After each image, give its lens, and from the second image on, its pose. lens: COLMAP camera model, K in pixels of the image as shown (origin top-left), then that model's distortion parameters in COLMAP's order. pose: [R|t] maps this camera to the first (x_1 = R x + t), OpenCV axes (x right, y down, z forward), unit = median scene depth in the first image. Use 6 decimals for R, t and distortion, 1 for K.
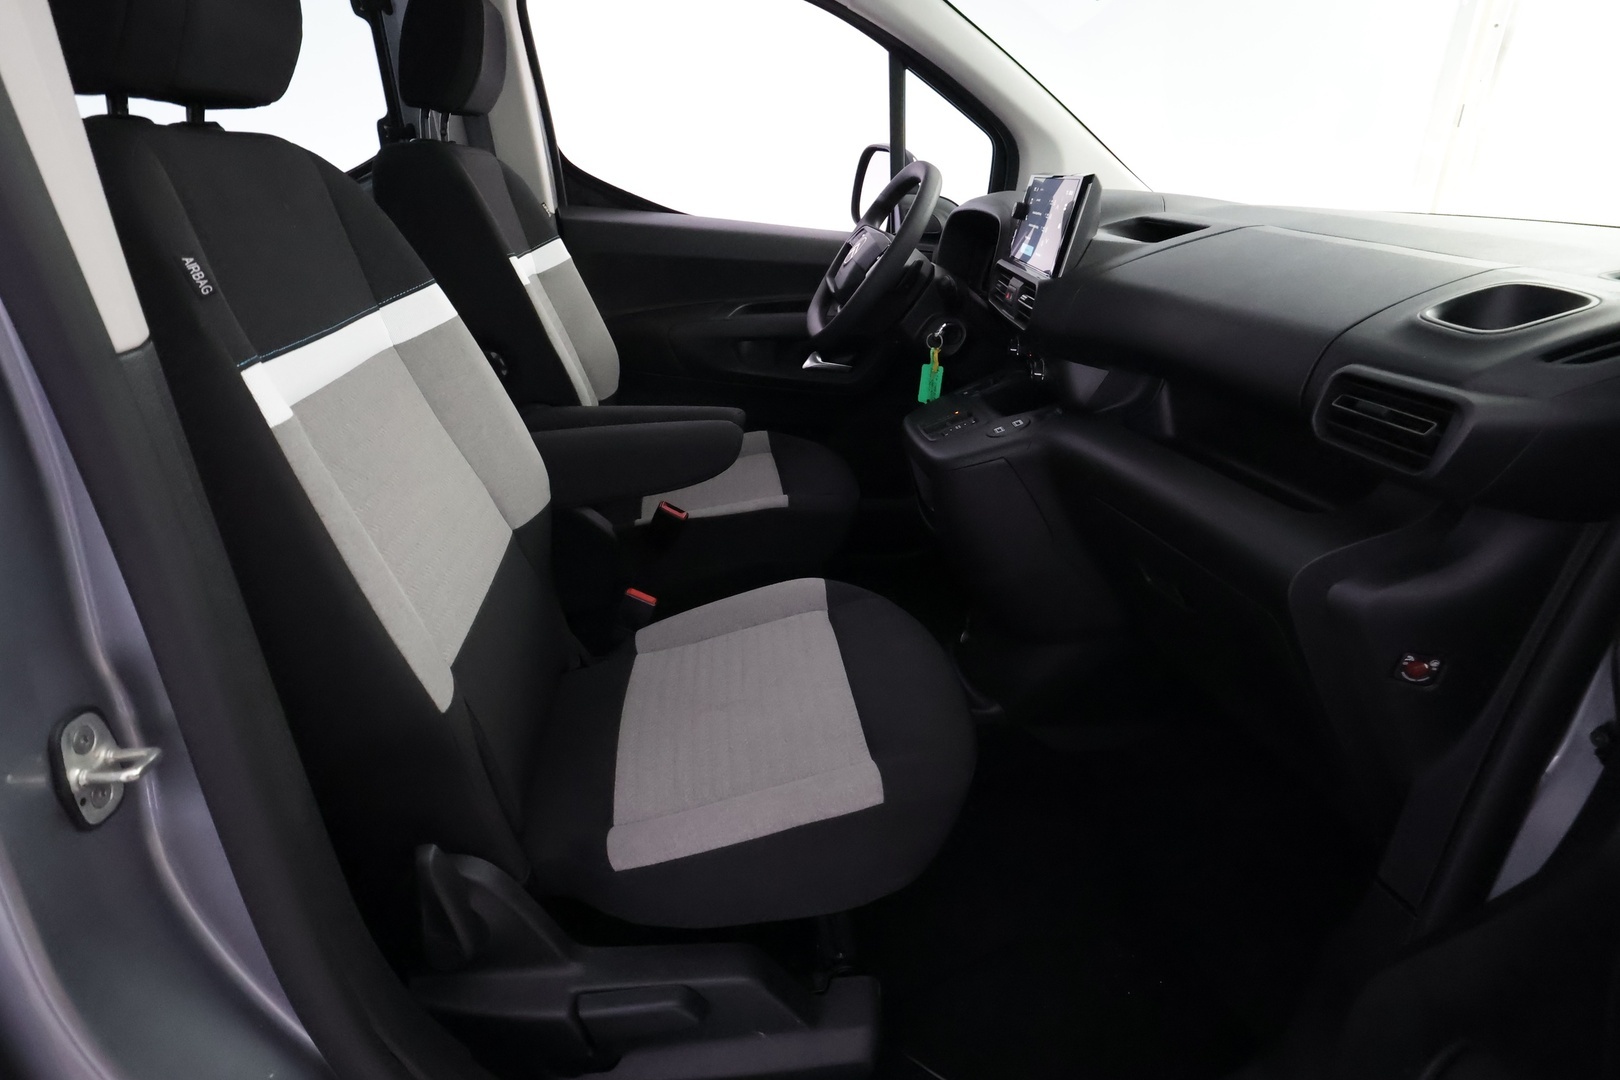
lens RADIAL K [[899.7, 0, 809.9], [0, 899.7, 545.9], [0, 0, 1]] dist [0.004438, 0.000111]
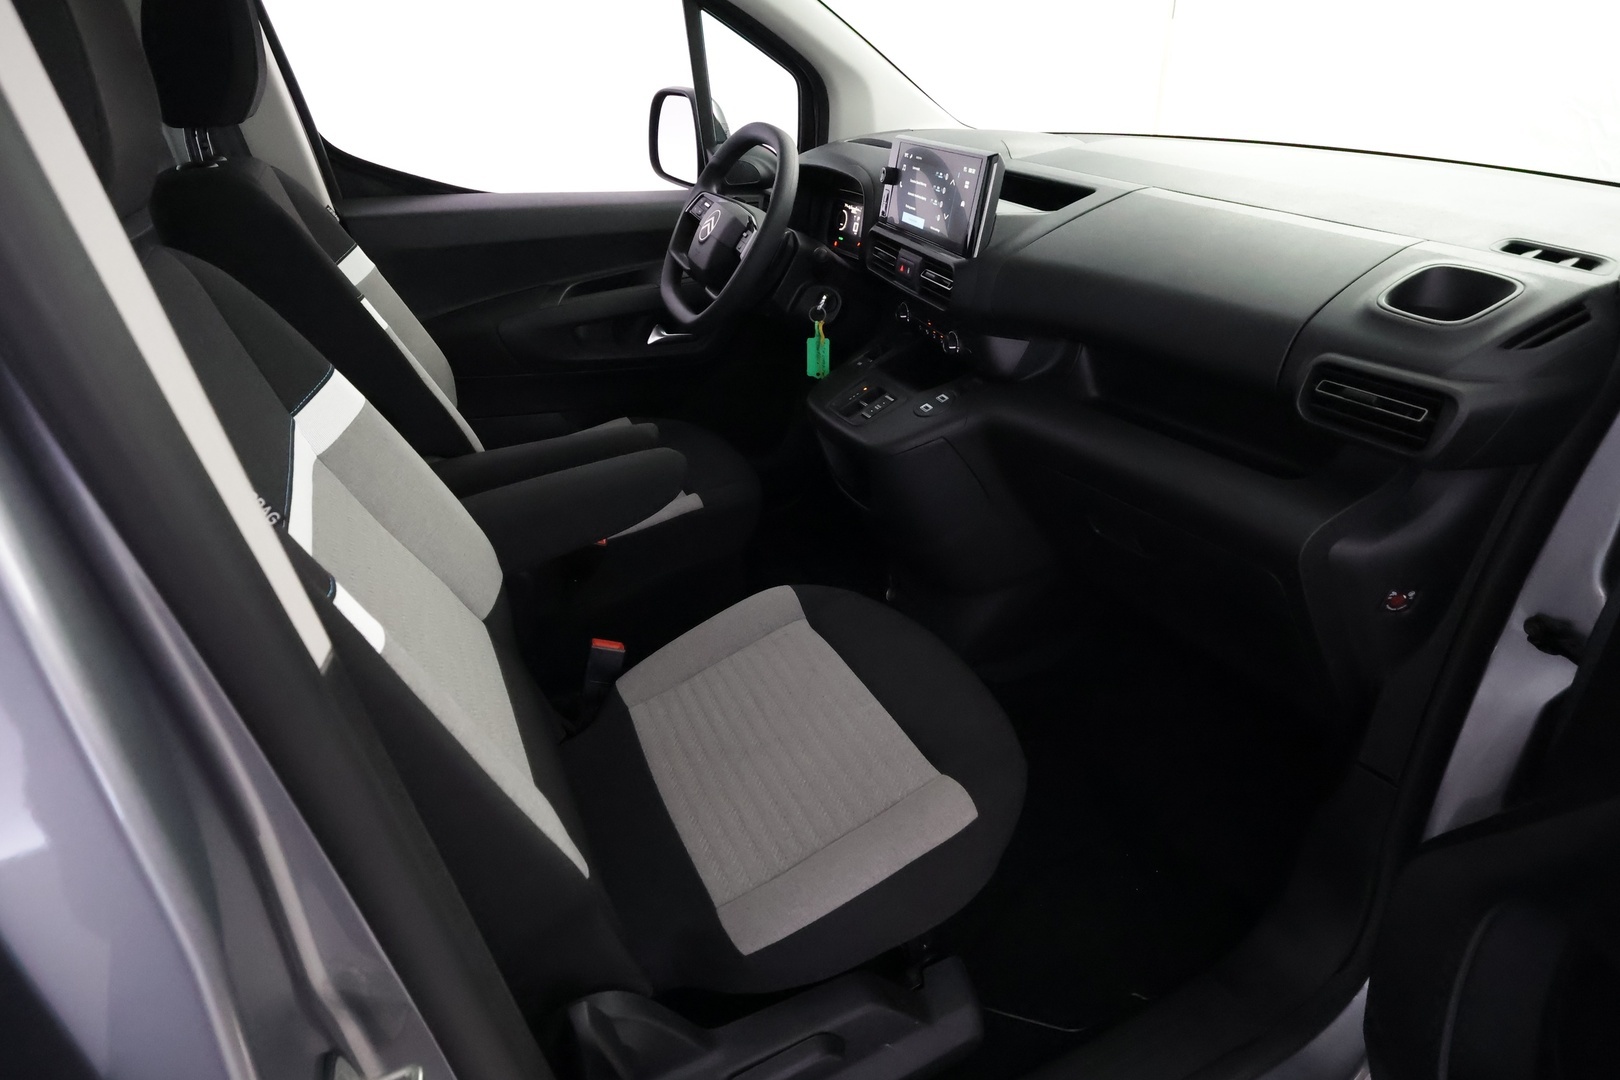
lens RADIAL K [[899.7, 0, 803.6], [0, 899.7, 543.0], [0, 0, 1]] dist [0.004438, 0.000111]
pose [[0.946577, -0.209764, 0.244929, -0.219187], [0.181518, 0.974358, 0.132954, -0.150134], [-0.266537, -0.081392, 0.960382, 0.043116]]
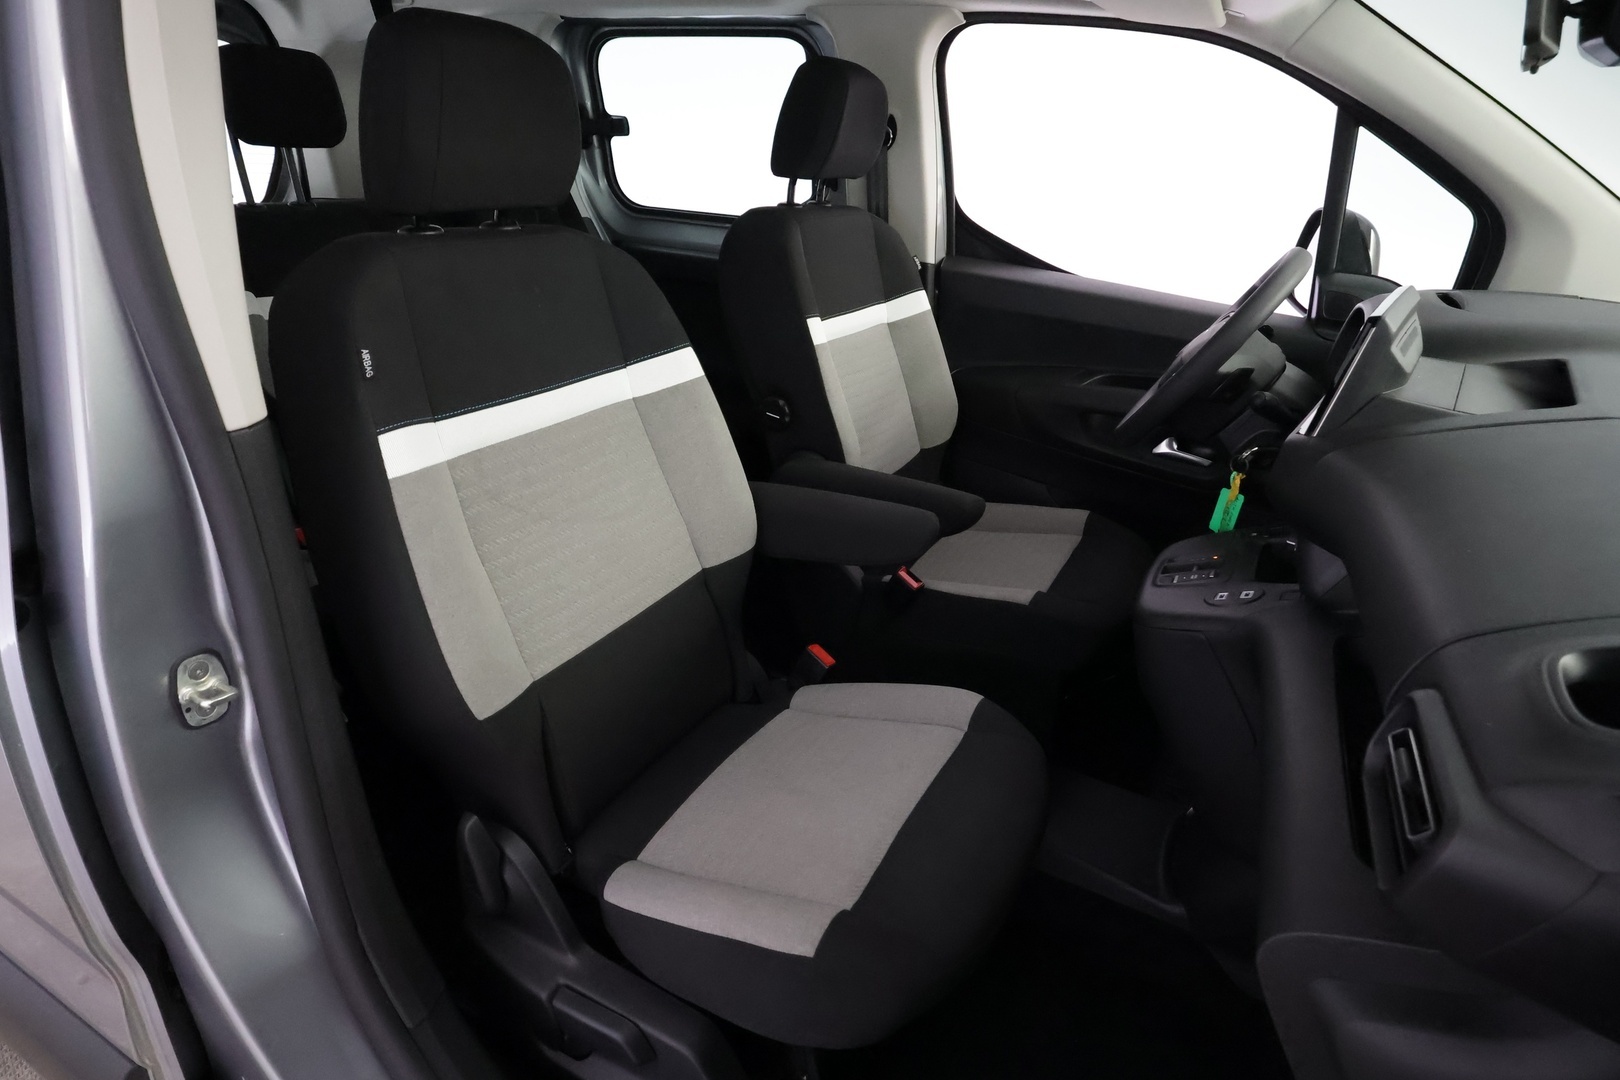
lens RADIAL K [[899.7, 0, 814.9], [0, 899.7, 536.6], [0, 0, 1]] dist [0.004438, 0.000111]
pose [[0.821307, 0.239485, -0.517785, 0.340309], [-0.242272, 0.968129, 0.063487, -0.153886], [0.516487, 0.073303, 0.853152, 0.104800]]
